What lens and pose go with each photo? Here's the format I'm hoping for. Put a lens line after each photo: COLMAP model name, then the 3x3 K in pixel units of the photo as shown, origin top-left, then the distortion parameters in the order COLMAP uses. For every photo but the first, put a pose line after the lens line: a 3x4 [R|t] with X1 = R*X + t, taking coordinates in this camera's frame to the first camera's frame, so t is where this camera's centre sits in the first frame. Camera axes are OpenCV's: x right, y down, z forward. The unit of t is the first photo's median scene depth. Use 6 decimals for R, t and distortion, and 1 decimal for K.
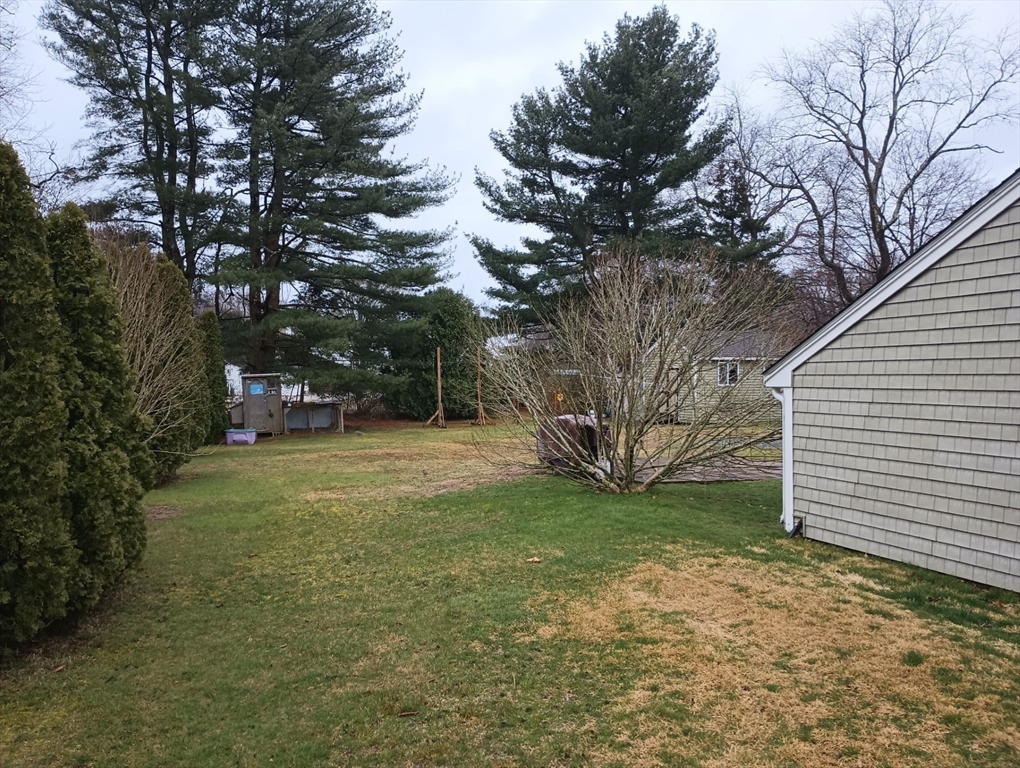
lens RADIAL K [[791.0, 0, 510.0], [0, 791.0, 384.0], [0, 0, 1]] dist [0.057809, -0.009517]
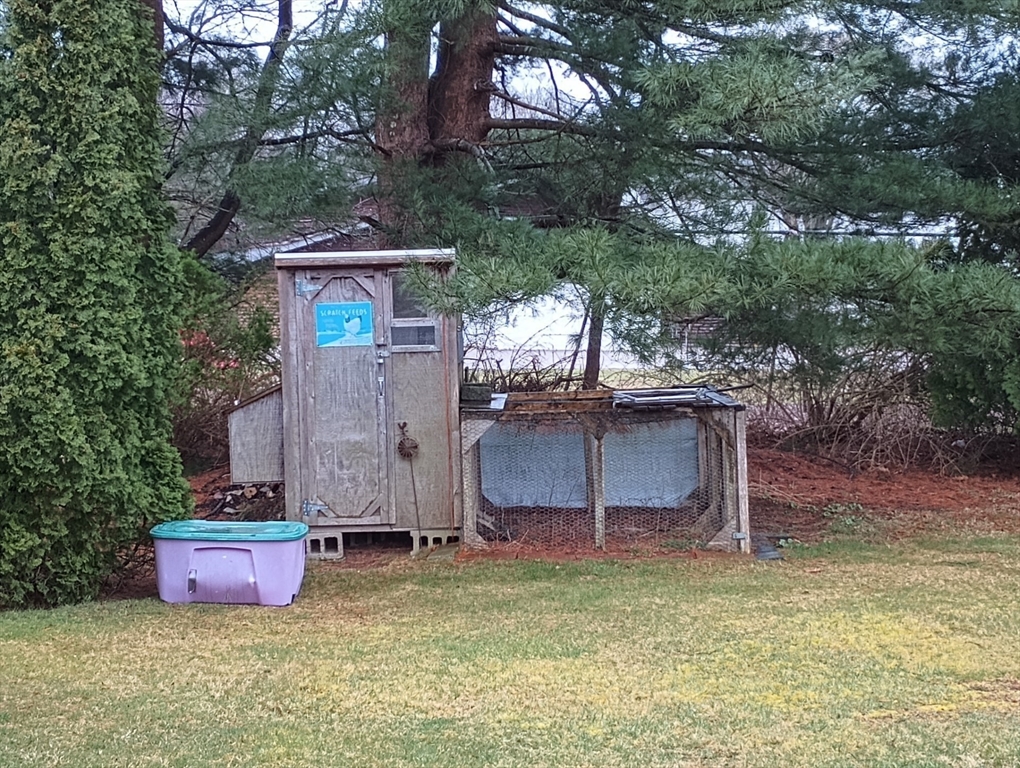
lens RADIAL K [[791.0, 0, 510.0], [0, 791.0, 384.0], [0, 0, 1]] dist [0.057809, -0.009517]
pose [[0.890555, 0.041663, -0.452963, -0.166893], [-0.015116, 0.997957, 0.062070, 0.007804], [0.454624, -0.048430, 0.889366, 0.756693]]
